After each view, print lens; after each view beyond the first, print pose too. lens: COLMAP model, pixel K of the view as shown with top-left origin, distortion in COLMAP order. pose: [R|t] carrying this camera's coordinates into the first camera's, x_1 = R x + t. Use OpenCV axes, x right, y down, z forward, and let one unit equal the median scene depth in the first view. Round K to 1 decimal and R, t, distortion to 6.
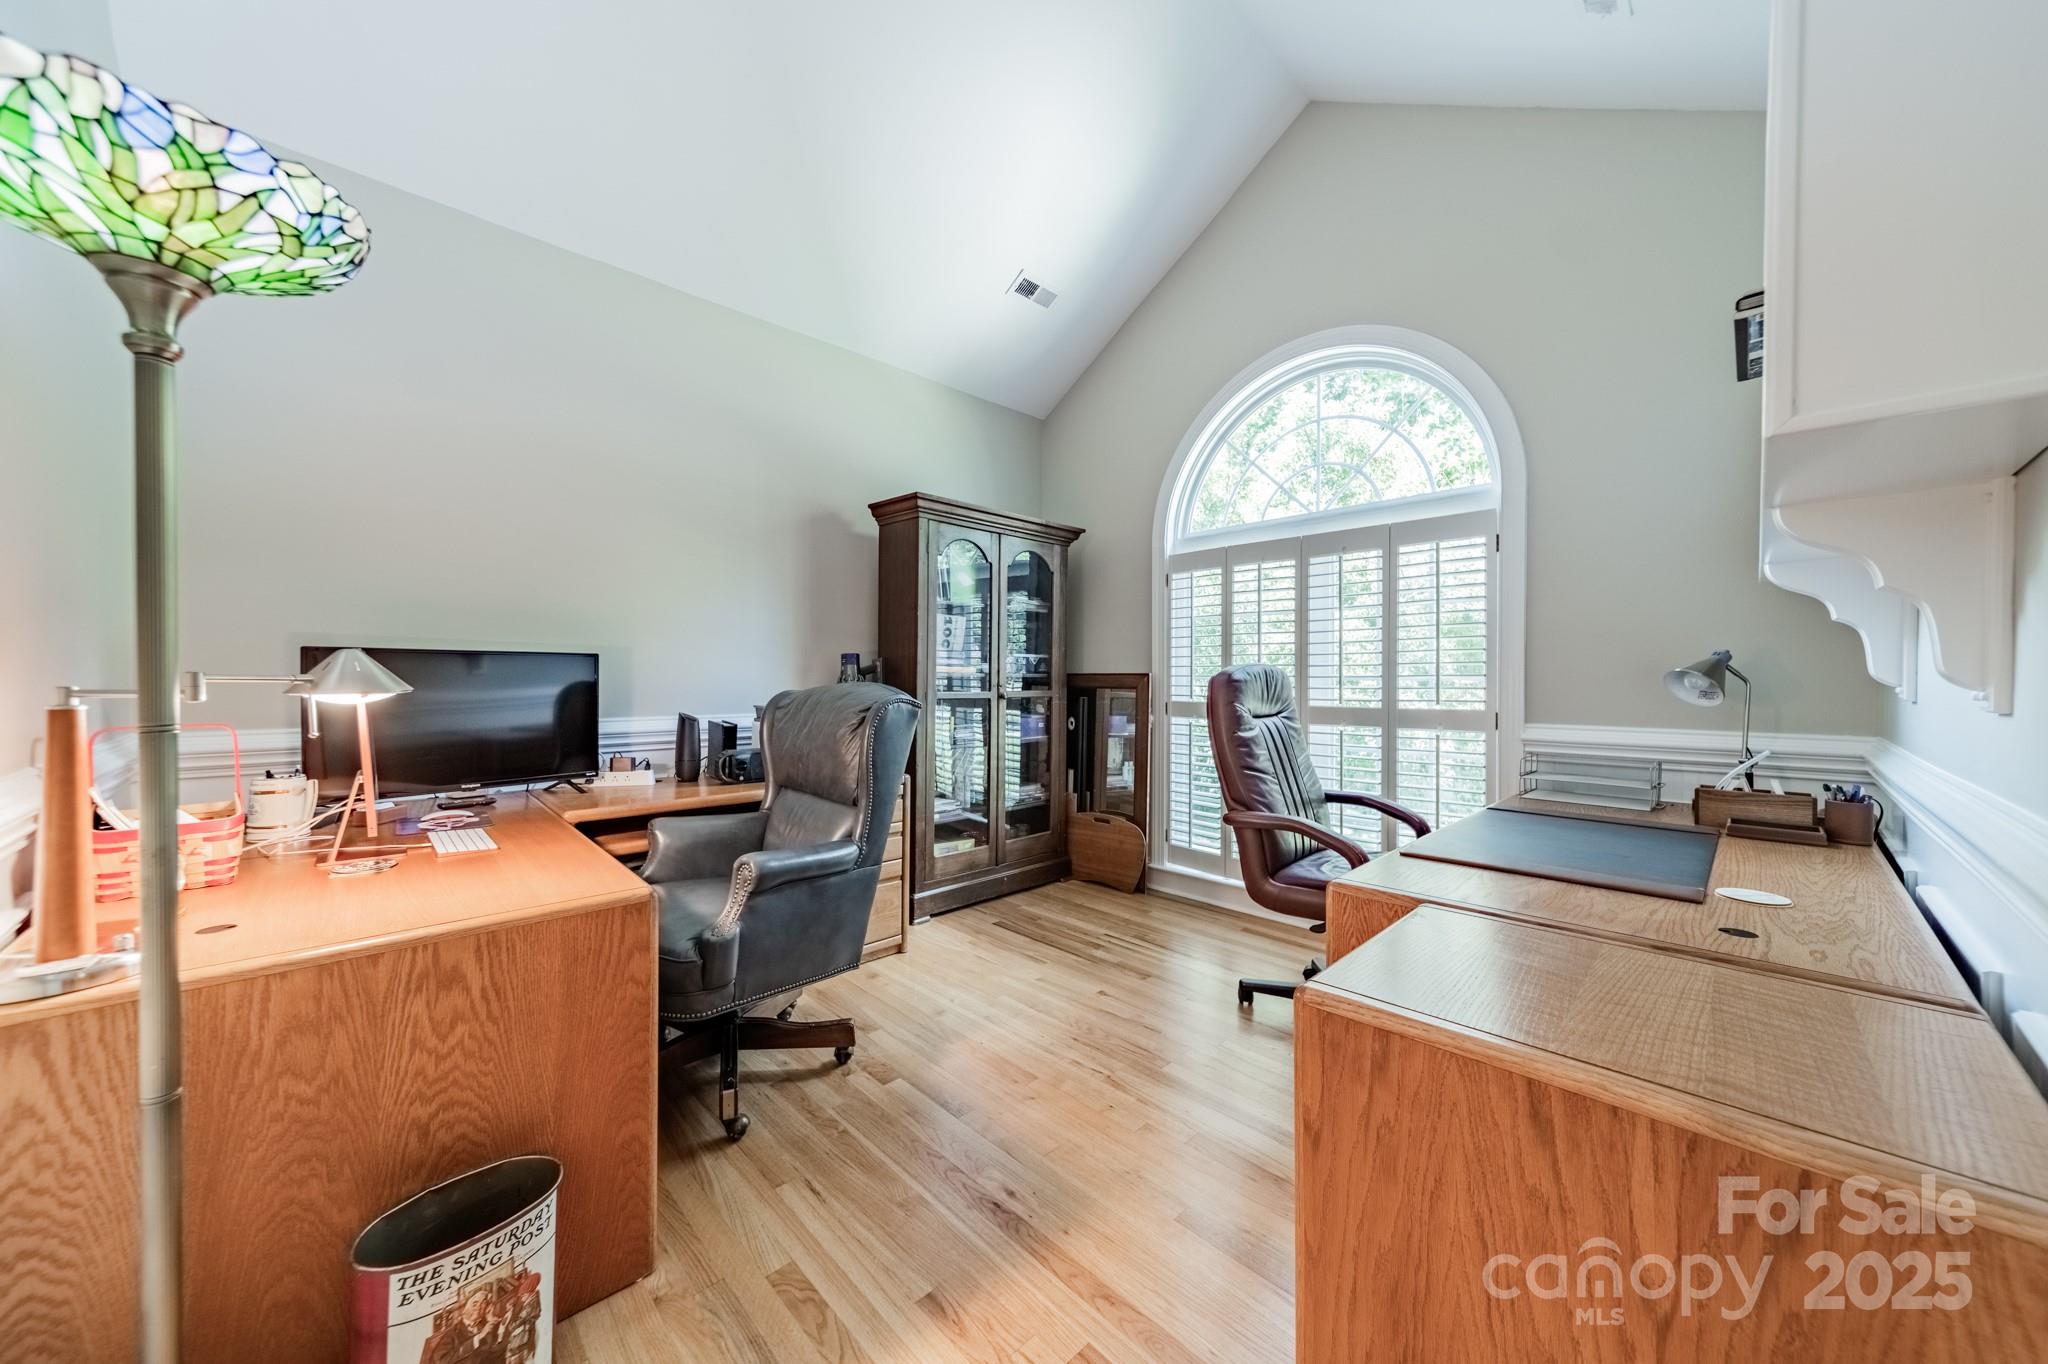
lens RADIAL K [[714.0, 0, 1030.7], [0, 714.0, 684.6], [0, 0, 1]] dist [0.003994, 0.000227]
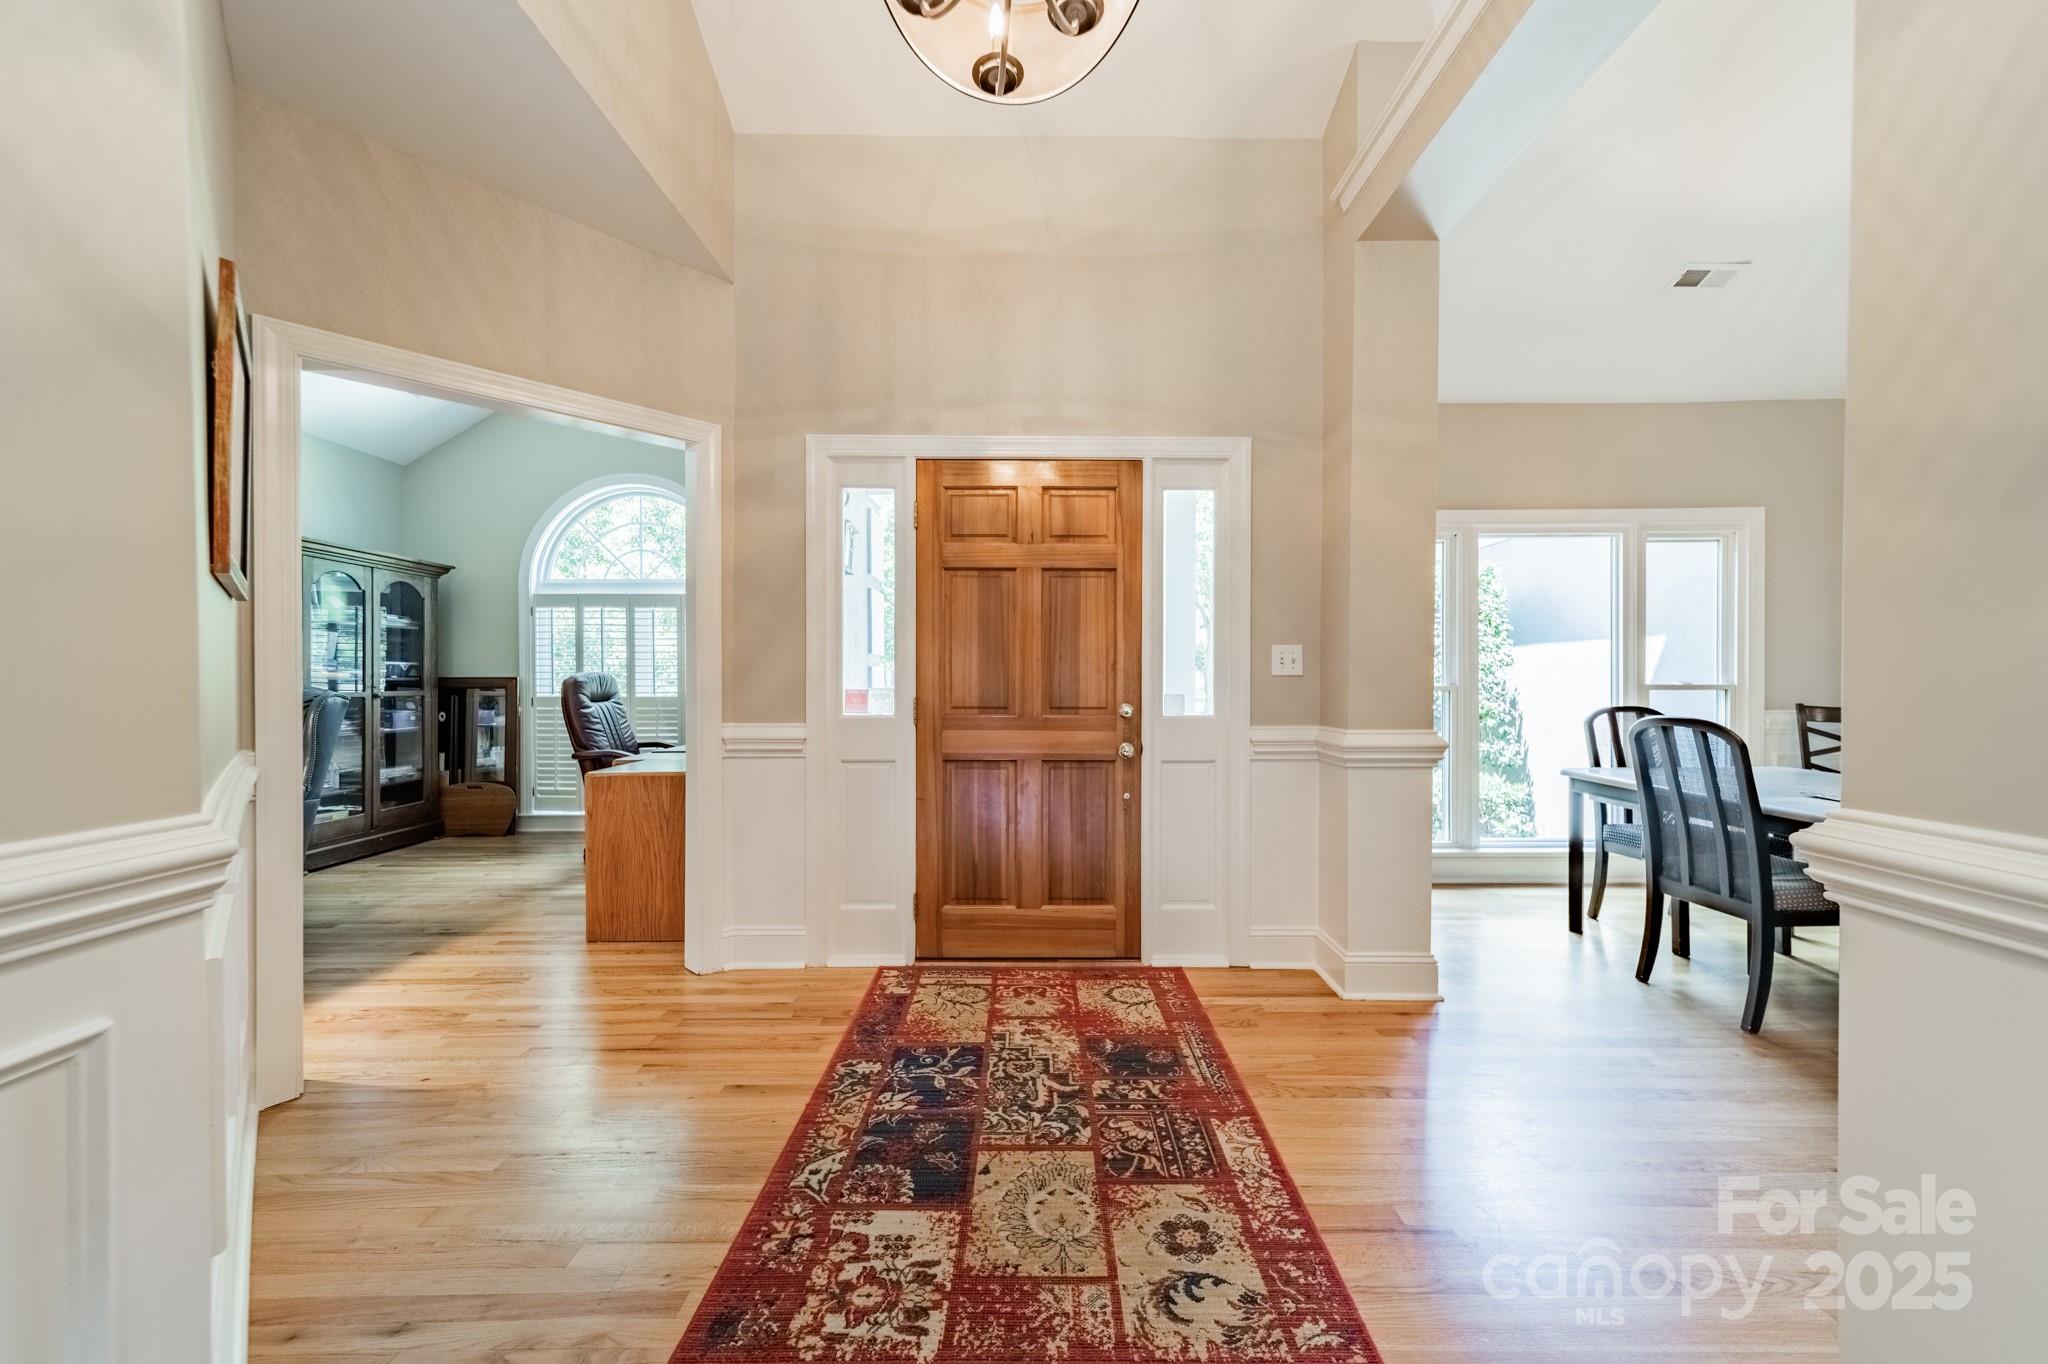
lens RADIAL K [[714.0, 0, 1037.0], [0, 714.0, 688.0], [0, 0, 1]] dist [0.003994, 0.000227]
pose [[0.689922, -0.012264, 0.723780, -0.142196], [0.010179, 0.999922, 0.007240, 0.005311], [-0.723812, 0.002372, 0.689993, -0.687475]]
